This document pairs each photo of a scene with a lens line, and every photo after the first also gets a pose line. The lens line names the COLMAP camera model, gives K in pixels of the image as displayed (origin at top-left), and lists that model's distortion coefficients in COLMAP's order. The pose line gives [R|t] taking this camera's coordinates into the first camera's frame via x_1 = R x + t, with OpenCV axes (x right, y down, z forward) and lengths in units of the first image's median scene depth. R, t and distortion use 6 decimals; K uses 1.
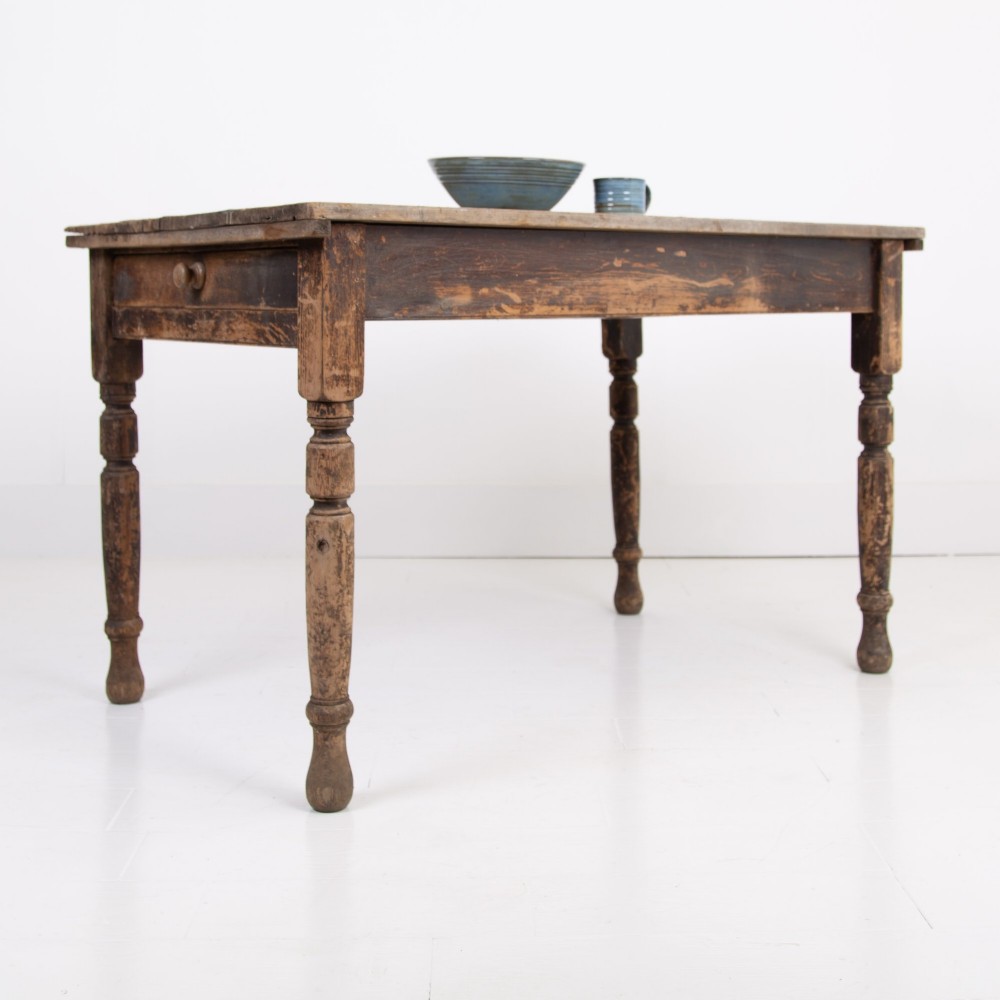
lens RADIAL K [[1491.4, 0, 499.8], [0, 1491.4, 361.8], [0, 0, 1]] dist [-0.030215, -0.006897]
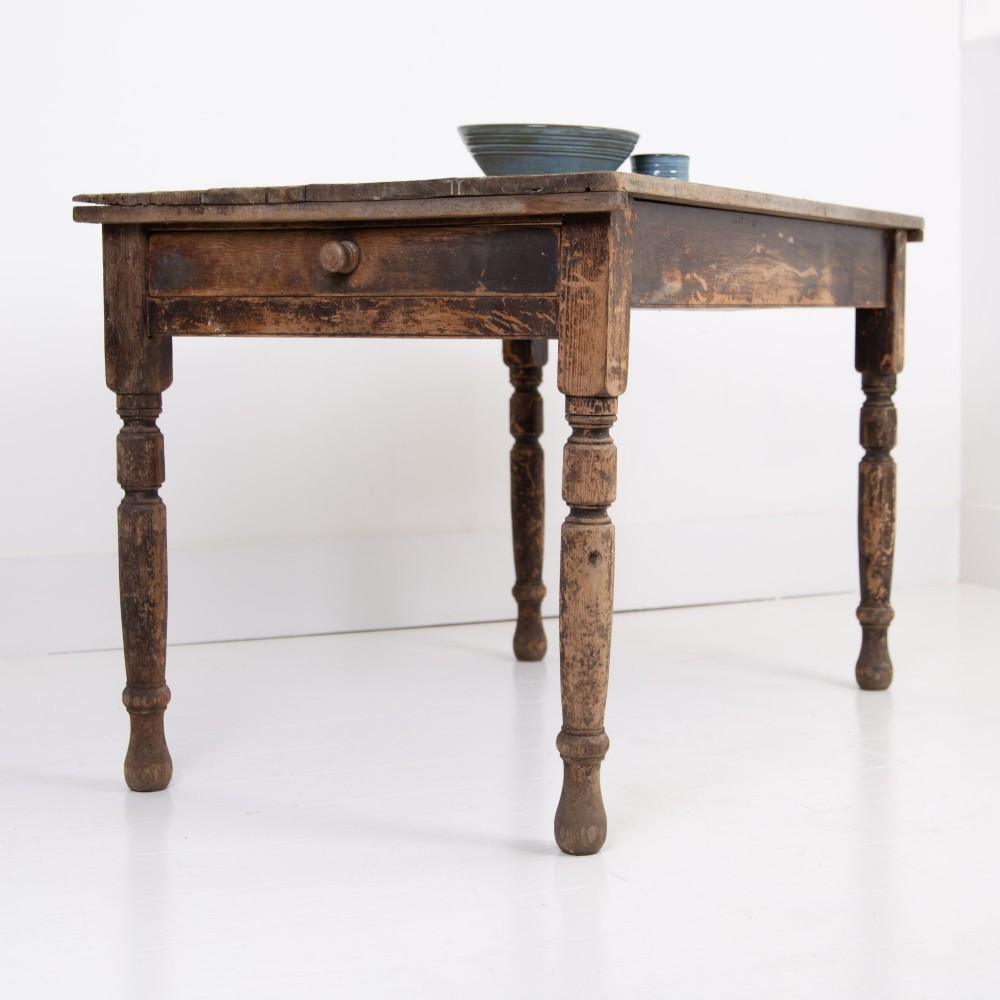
lens RADIAL K [[1977.7, 0, 502.0], [0, 1977.7, 526.5], [0, 0, 1]] dist [-0.014229, 0.073916]
pose [[0.913082, -0.044107, 0.405384, -0.569316], [0.019481, 0.997716, 0.064676, 0.022824], [-0.407311, -0.051157, 0.911856, -0.057218]]
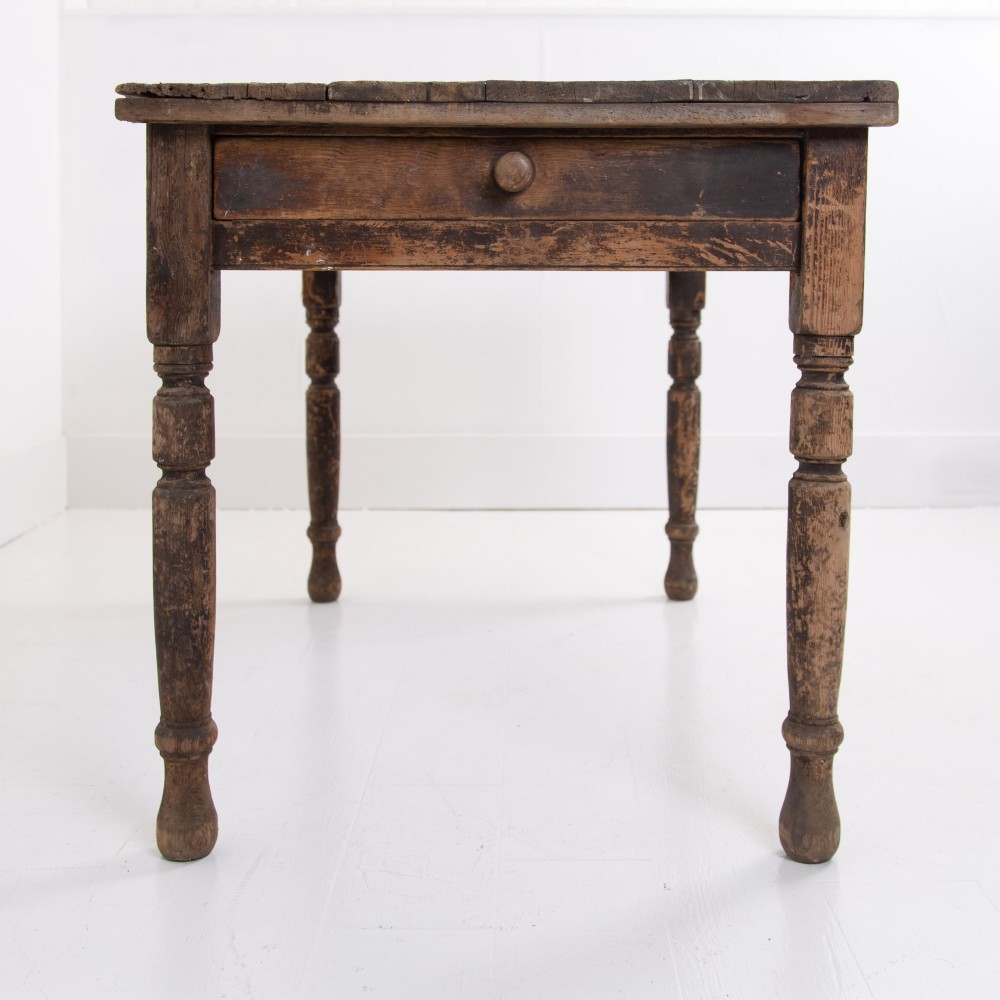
lens RADIAL K [[1413.2, 0, 514.5], [0, 1413.2, 315.4], [0, 0, 1]] dist [-0.030357, -0.008903]
pose [[0.611987, -0.025058, 0.790471, -0.706705], [0.036739, 0.999320, 0.003234, 0.006082], [-0.790014, 0.027062, 0.612491, 0.589996]]
